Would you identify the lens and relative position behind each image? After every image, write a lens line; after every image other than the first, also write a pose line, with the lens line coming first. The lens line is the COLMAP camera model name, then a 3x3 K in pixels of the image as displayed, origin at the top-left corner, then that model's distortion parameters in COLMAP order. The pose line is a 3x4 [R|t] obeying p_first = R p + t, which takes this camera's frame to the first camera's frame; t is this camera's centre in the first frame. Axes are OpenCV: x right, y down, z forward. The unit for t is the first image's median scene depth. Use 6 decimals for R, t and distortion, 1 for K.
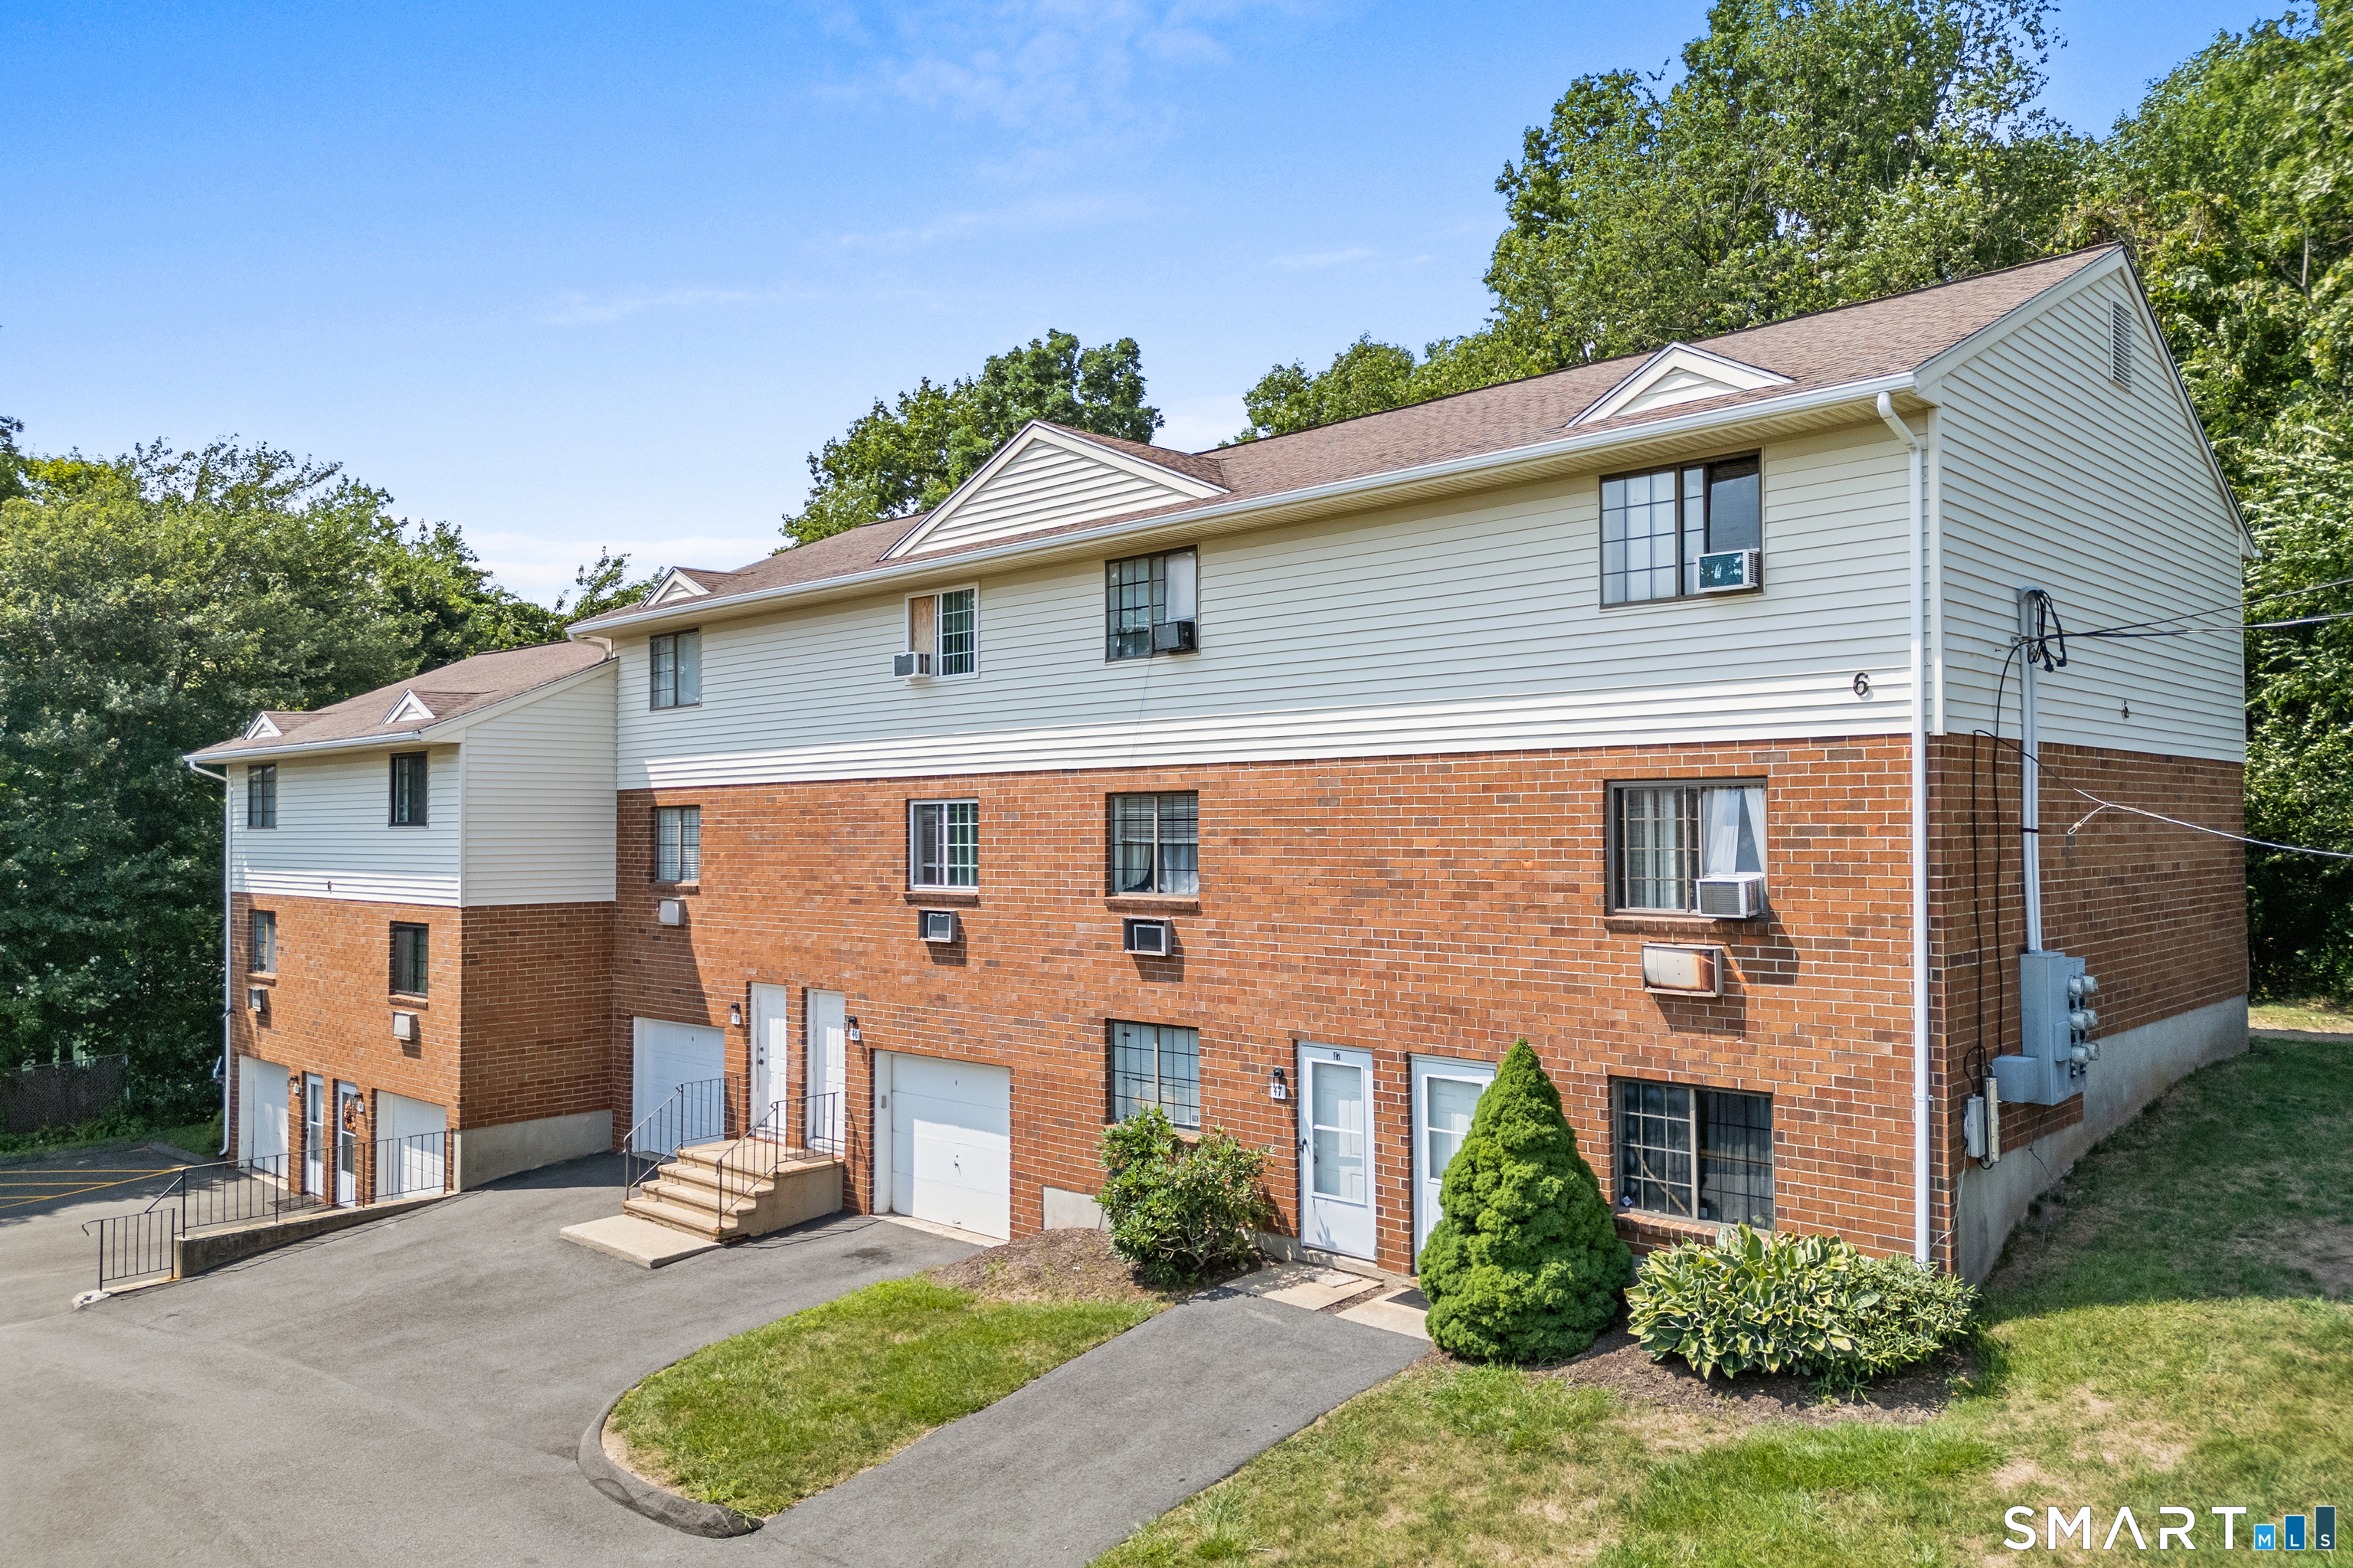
lens RADIAL K [[1636.2, 0, 1176.5], [0, 1636.2, 784.0], [0, 0, 1]] dist [0.090572, -0.110291]
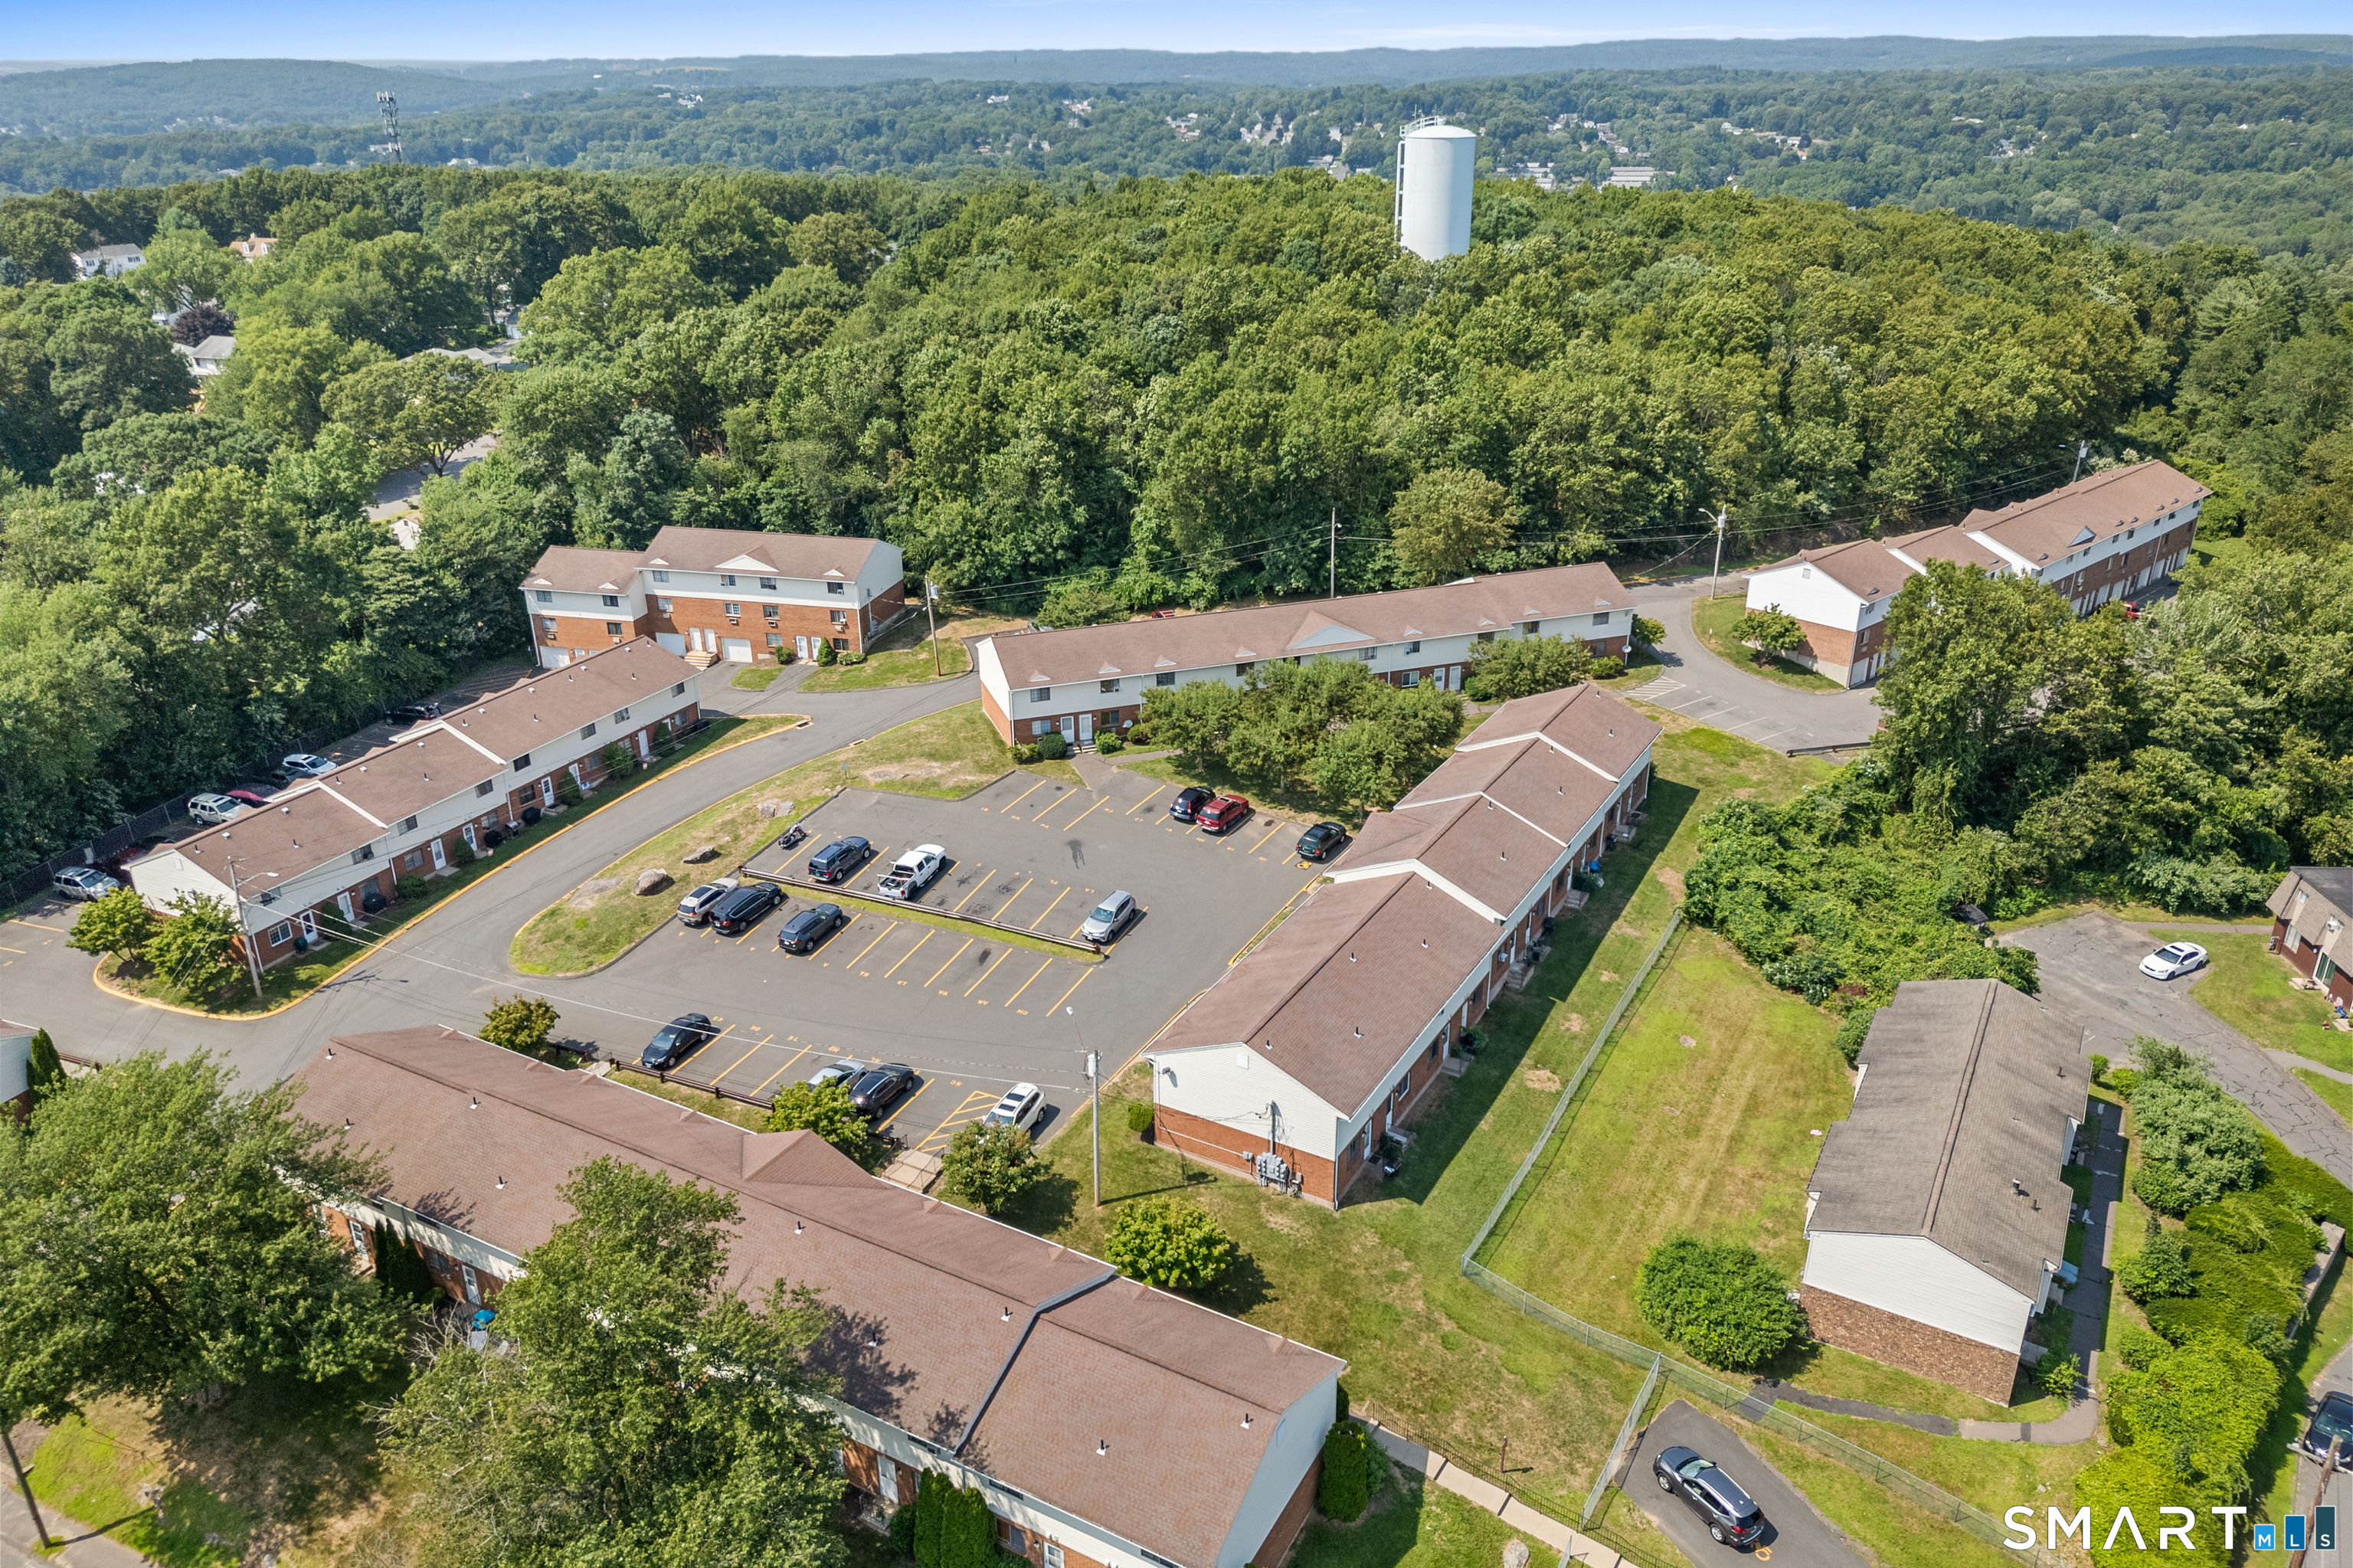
lens RADIAL K [[1636.2, 0, 1176.5], [0, 1636.2, 784.0], [0, 0, 1]] dist [0.090572, -0.110291]
pose [[0.848640, -0.208835, 0.486003, -2.675920], [-0.022035, 0.904015, 0.426932, -2.965973], [-0.528512, -0.373021, 0.762581, -7.173794]]
